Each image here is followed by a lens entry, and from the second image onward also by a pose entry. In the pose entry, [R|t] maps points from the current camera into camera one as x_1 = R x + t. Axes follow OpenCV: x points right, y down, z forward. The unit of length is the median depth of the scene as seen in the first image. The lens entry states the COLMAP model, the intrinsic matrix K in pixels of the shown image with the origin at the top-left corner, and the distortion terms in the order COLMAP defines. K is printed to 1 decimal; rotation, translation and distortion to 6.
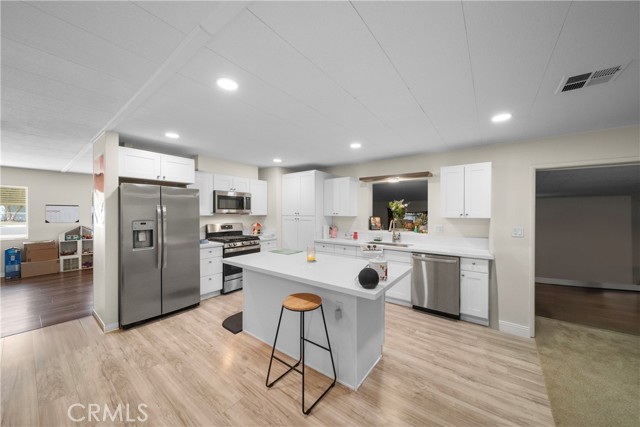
lens RADIAL K [[225.4, 0, 319.6], [0, 225.4, 213.0], [0, 0, 1]] dist [-0.001648, -0.000280]
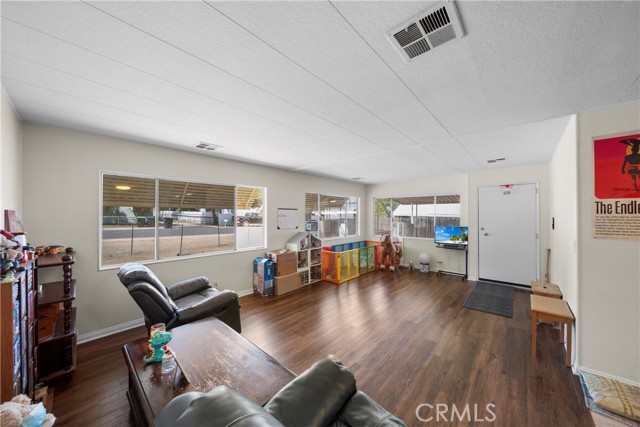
lens RADIAL K [[225.4, 0, 319.6], [0, 225.4, 213.0], [0, 0, 1]] dist [-0.001648, -0.000280]
pose [[0.995849, -0.004248, -0.090921, -1.212648], [0.003207, 0.999928, -0.011596, -0.009508], [0.090964, 0.011257, 0.995791, 0.194742]]
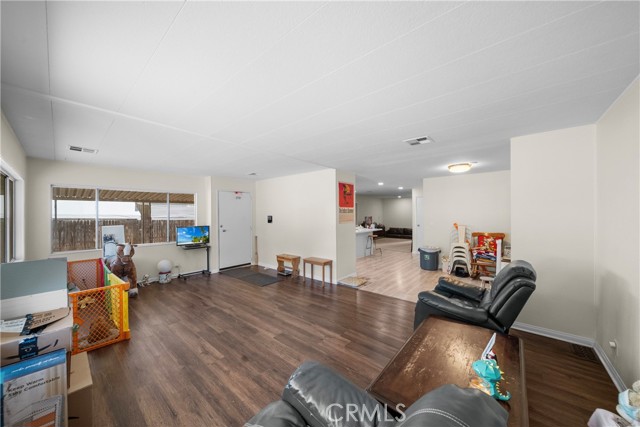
lens RADIAL K [[225.4, 0, 319.6], [0, 225.4, 213.0], [0, 0, 1]] dist [-0.001648, -0.000280]
pose [[0.062521, -0.000937, 0.998043, -1.797241], [0.011172, 0.999938, 0.000239, -0.014423], [-0.997981, 0.011135, 0.062527, 0.727373]]
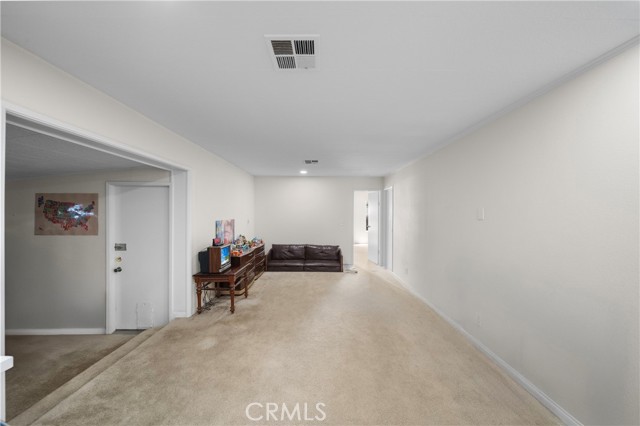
lens RADIAL K [[224.0, 0, 321.9], [0, 224.0, 213.6], [0, 0, 1]] dist [-0.000300, -0.000127]
pose [[-0.613477, -0.012906, 0.789607, 0.175118], [-0.005861, 0.999913, 0.011790, -0.004648], [-0.789691, 0.002605, -0.613500, 0.536804]]
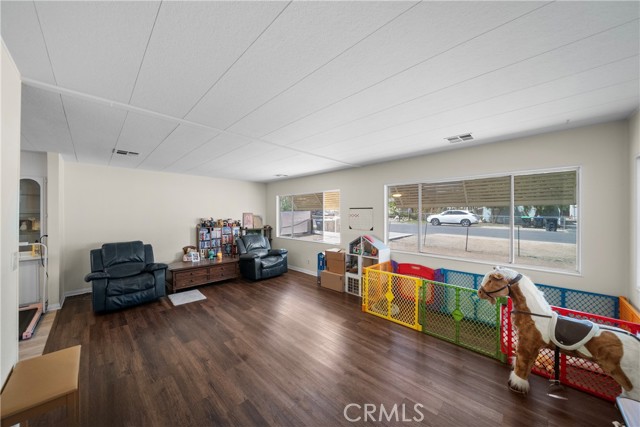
lens RADIAL K [[225.4, 0, 319.6], [0, 225.4, 213.0], [0, 0, 1]] dist [-0.001648, -0.000280]
pose [[-0.133339, -0.008305, -0.991036, -0.427143], [-0.004523, 0.999960, -0.007771, -0.012344], [0.991060, 0.003447, -0.133371, 1.237985]]
